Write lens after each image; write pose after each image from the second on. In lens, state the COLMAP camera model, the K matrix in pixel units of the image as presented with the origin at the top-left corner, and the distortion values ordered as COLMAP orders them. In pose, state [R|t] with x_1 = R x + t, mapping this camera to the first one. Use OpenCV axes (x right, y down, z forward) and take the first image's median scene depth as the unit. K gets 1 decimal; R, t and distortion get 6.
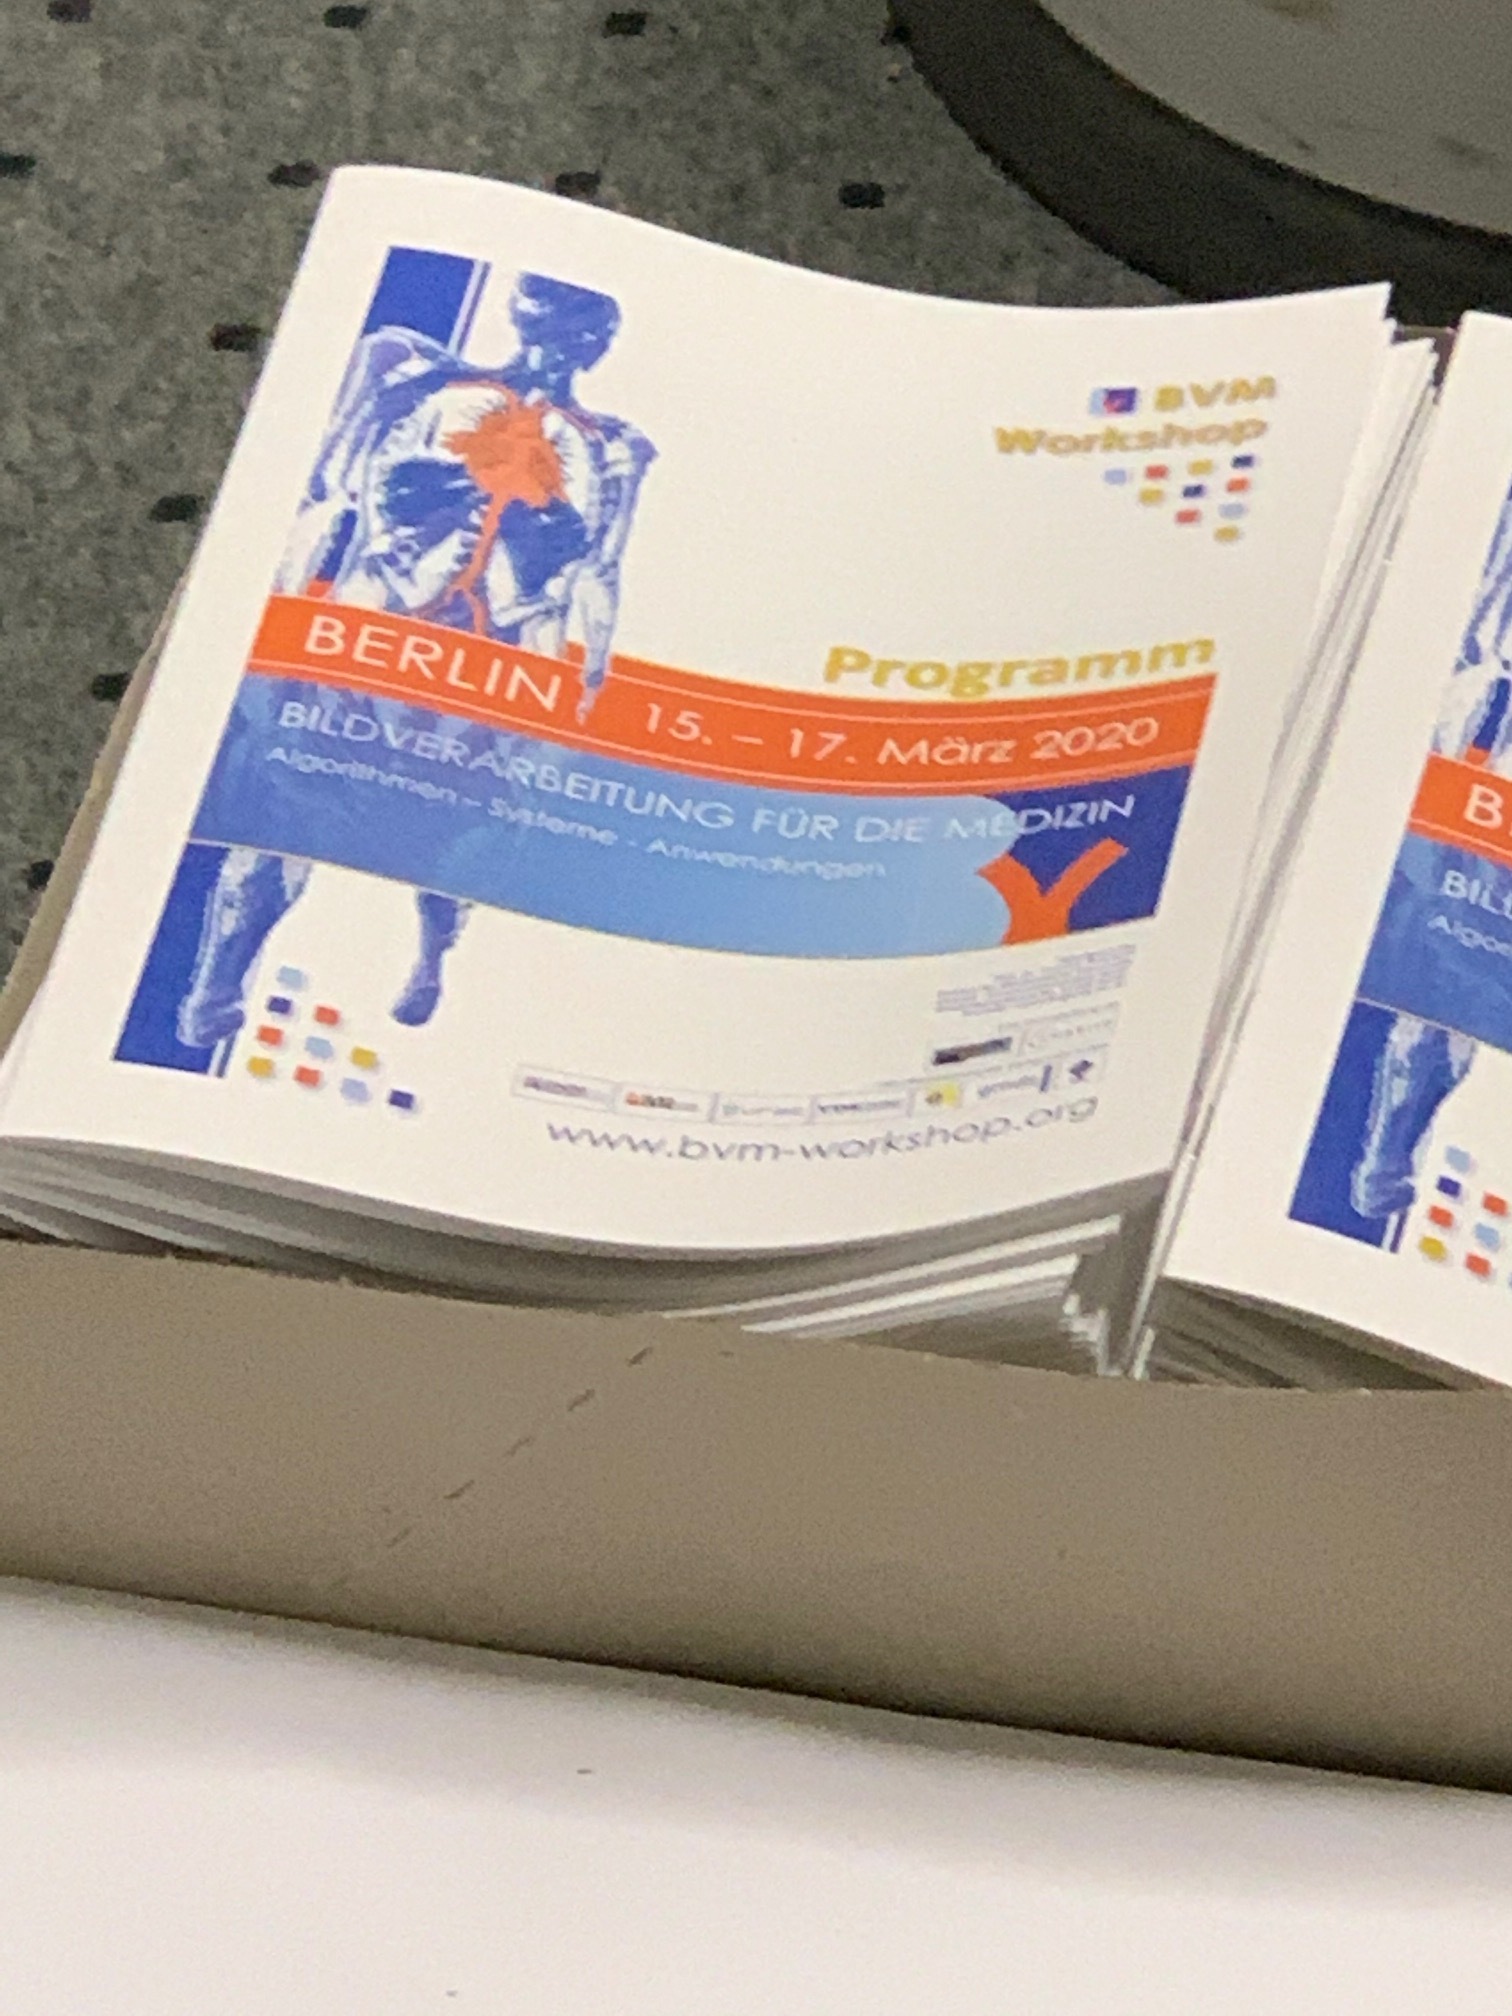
lens RADIAL K [[10770.4, 0, 756.0], [0, 10770.4, 1008.0], [0, 0, 1]] dist [-0.085334, -3.652045]
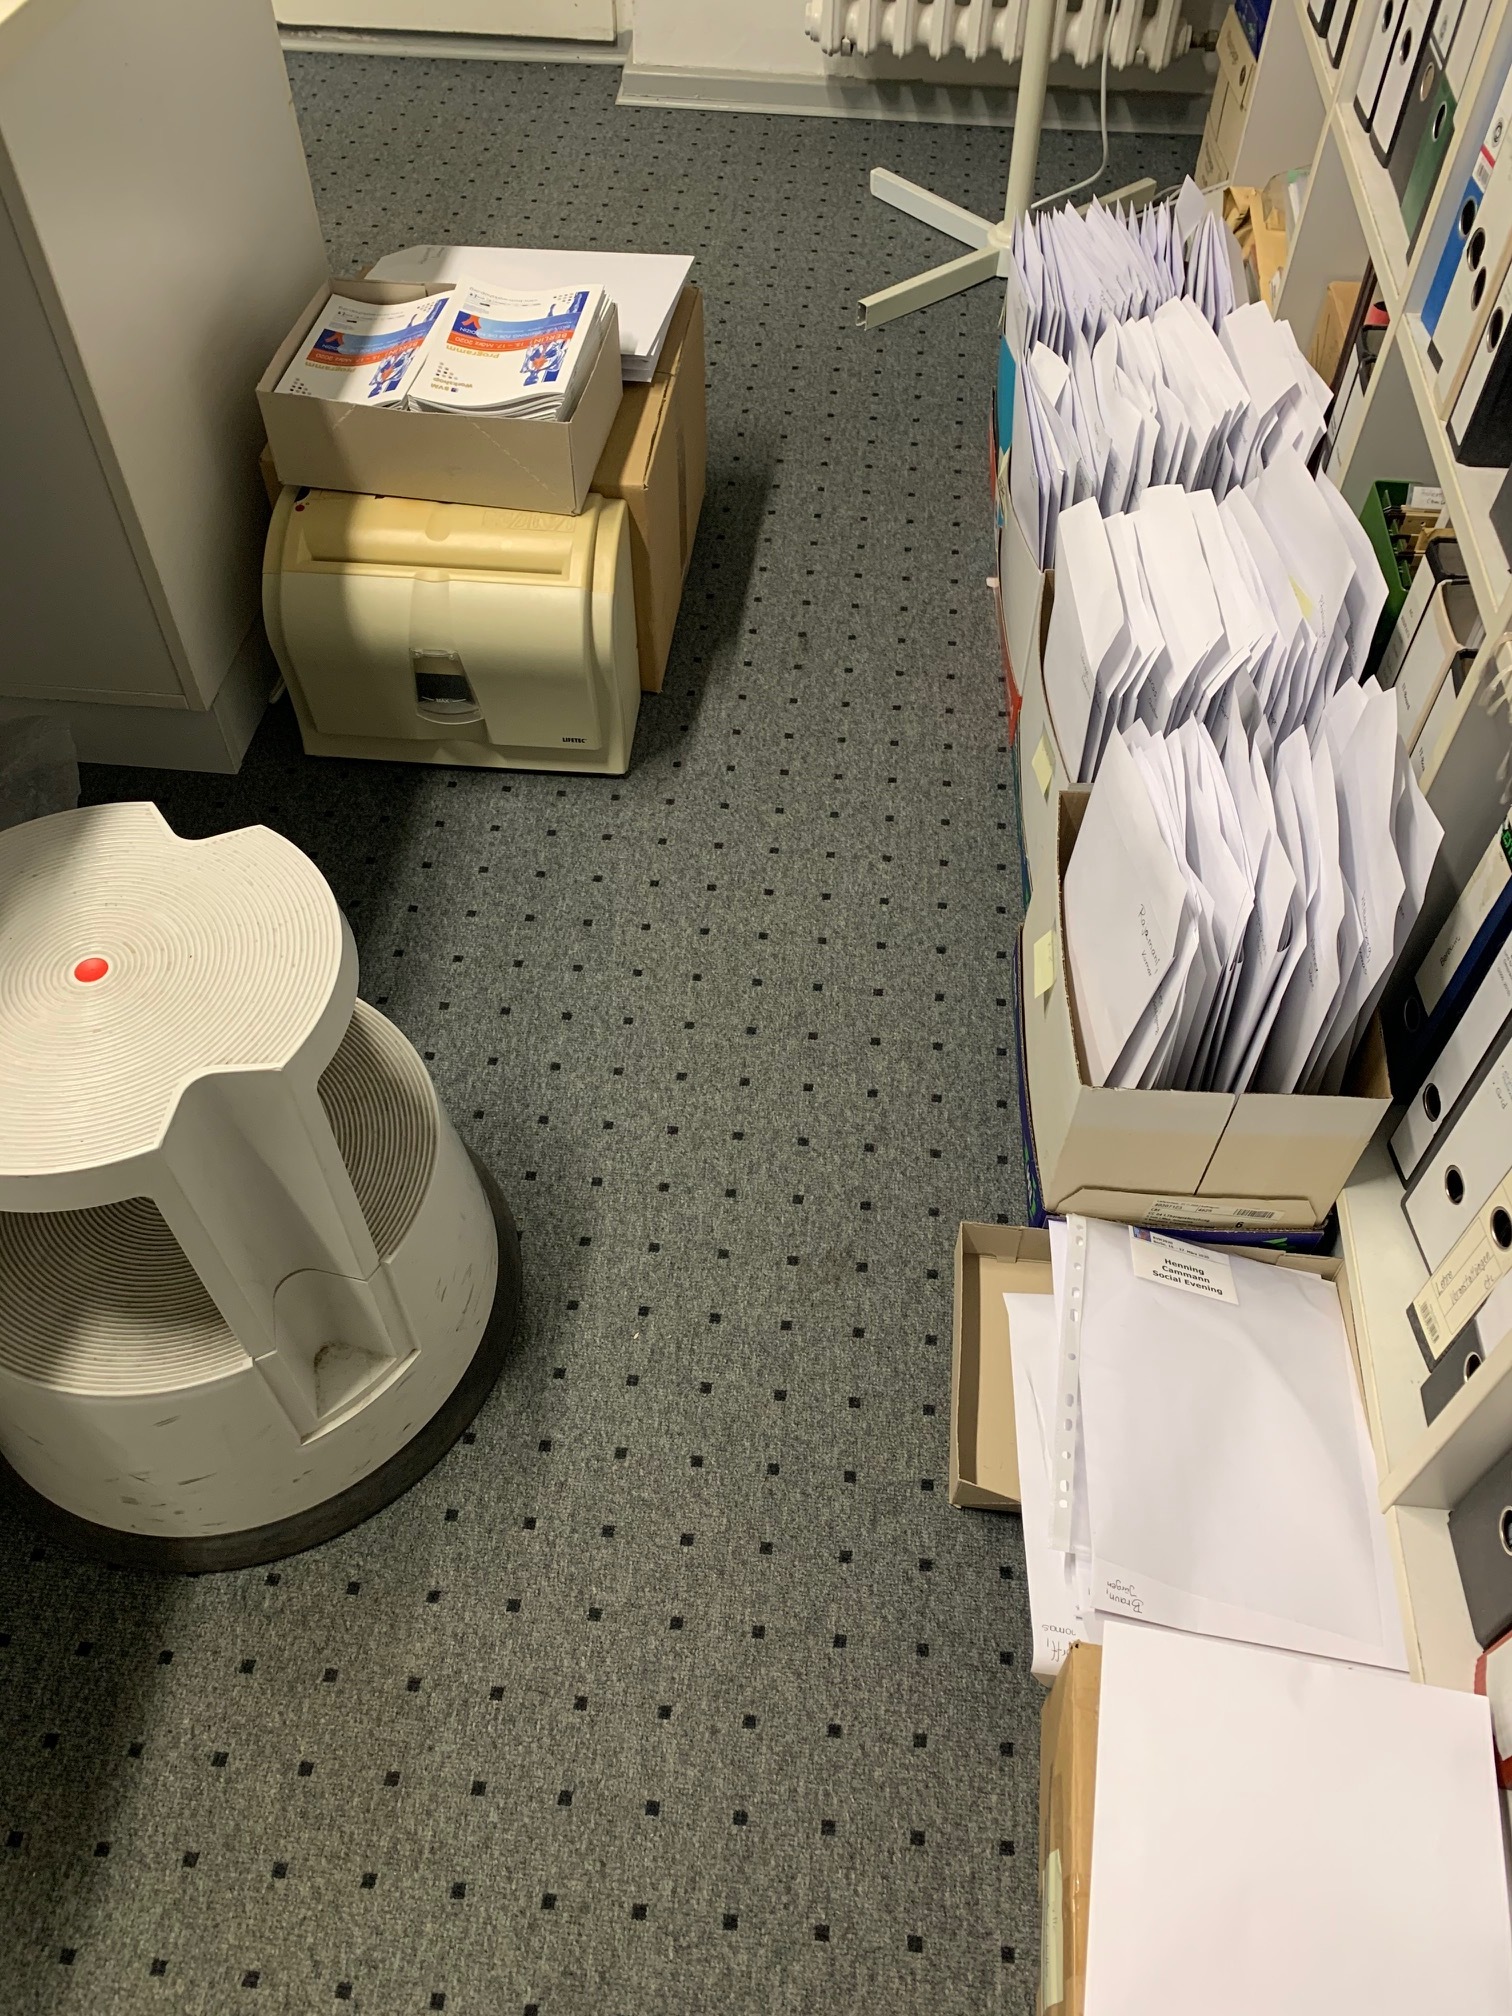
lens RADIAL K [[1520.4, 0, 751.3], [0, 1520.4, 1002.9], [0, 0, 1]] dist [0.177478, -0.541907]
pose [[-0.996678, 0.080783, 0.010337, -0.143030], [0.012471, 0.025954, 0.999585, -1.091001], [0.080481, 0.996394, -0.026876, 1.503412]]
